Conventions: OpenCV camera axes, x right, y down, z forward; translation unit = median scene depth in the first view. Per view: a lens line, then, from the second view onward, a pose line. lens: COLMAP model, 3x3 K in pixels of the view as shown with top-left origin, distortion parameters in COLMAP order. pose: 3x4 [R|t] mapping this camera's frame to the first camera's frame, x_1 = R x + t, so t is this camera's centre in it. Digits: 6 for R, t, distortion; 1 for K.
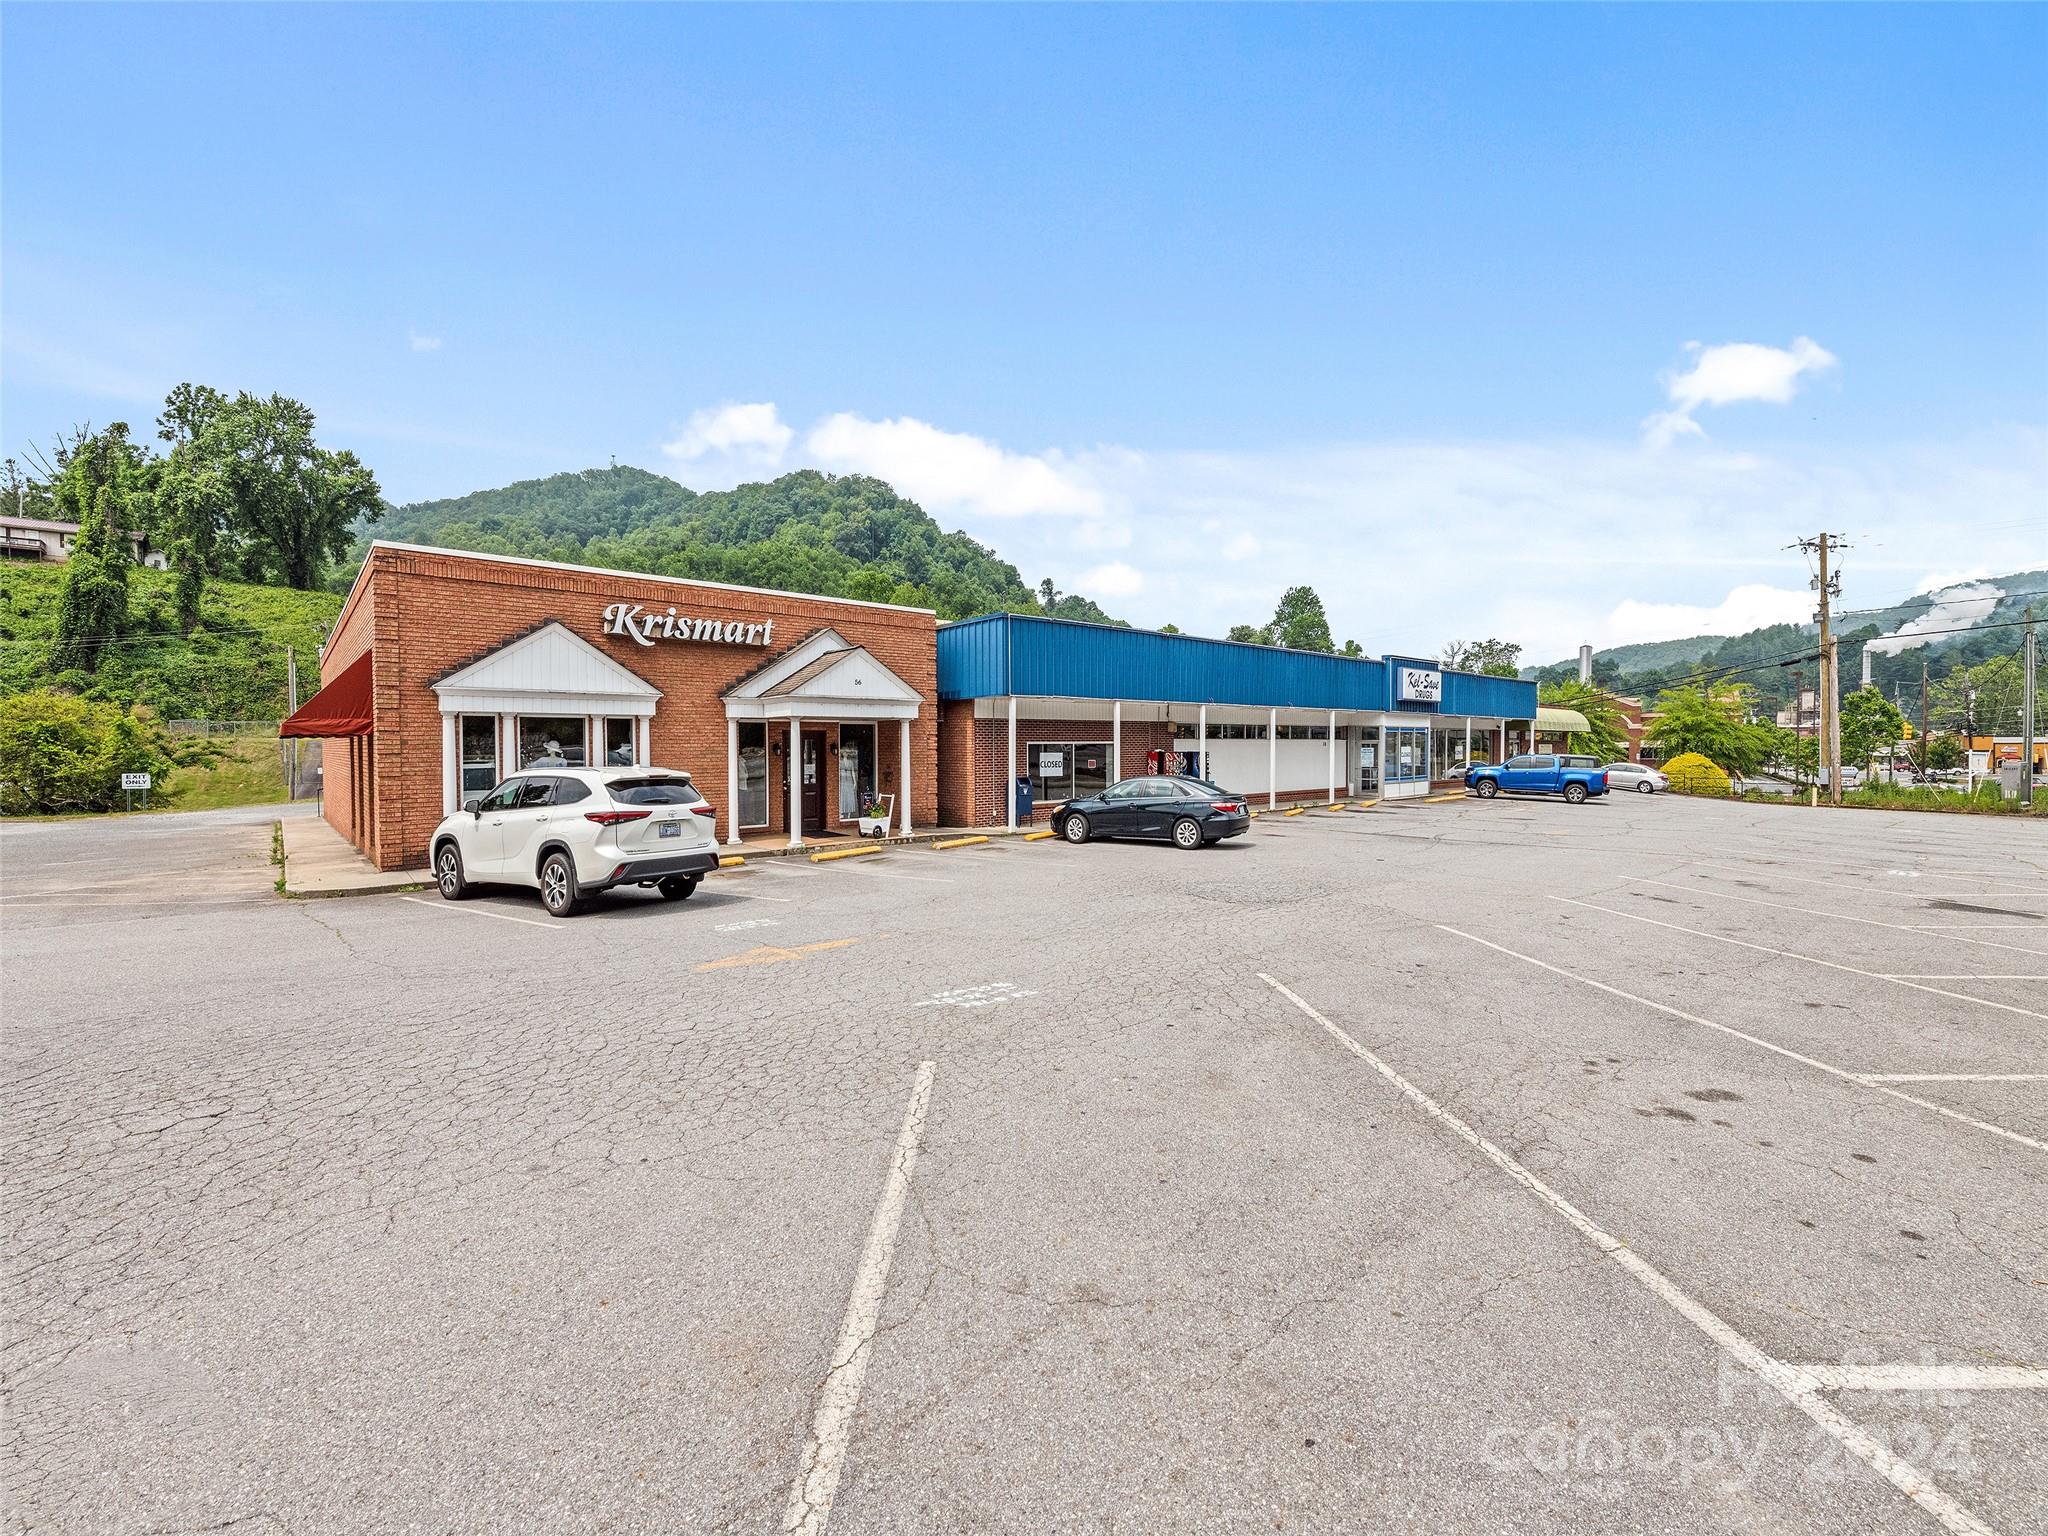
lens RADIAL K [[845.7, 0, 1029.3], [0, 845.7, 764.6], [0, 0, 1]] dist [0.016186, -0.001133]
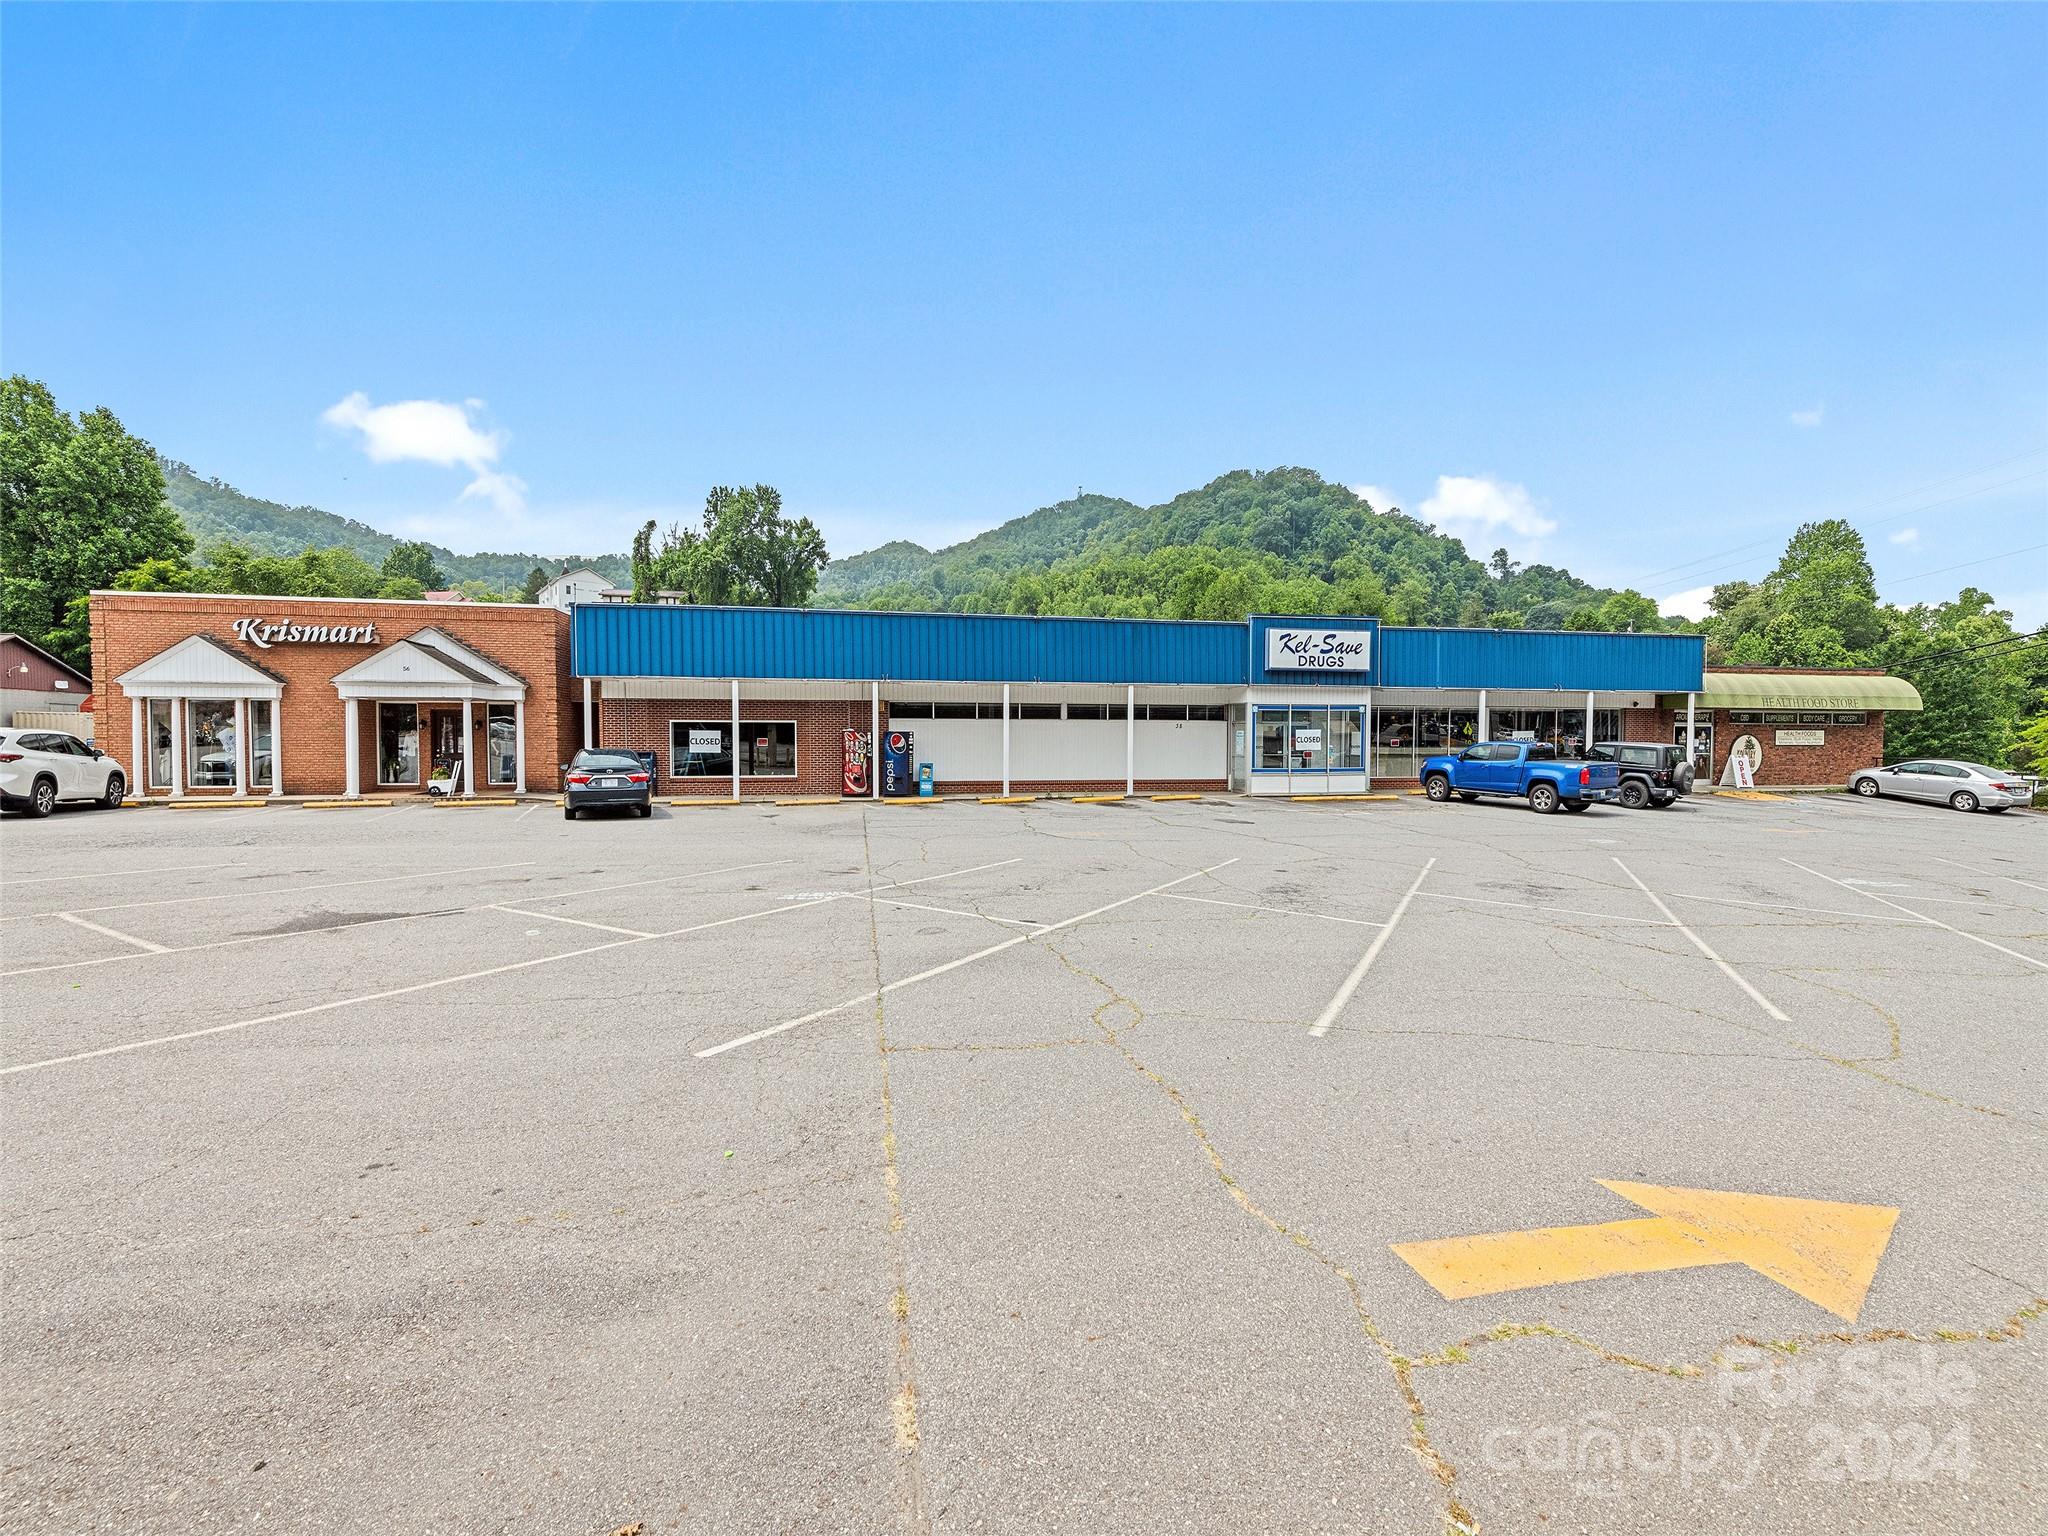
lens RADIAL K [[808.3, 0, 1022.1], [0, 808.3, 775.6], [0, 0, 1]] dist [0.015695, -0.000724]
pose [[0.855940, 0.029566, -0.516229, 0.581878], [-0.017345, 0.999444, 0.028482, 0.004111], [0.516784, -0.015424, 0.855977, 0.218776]]
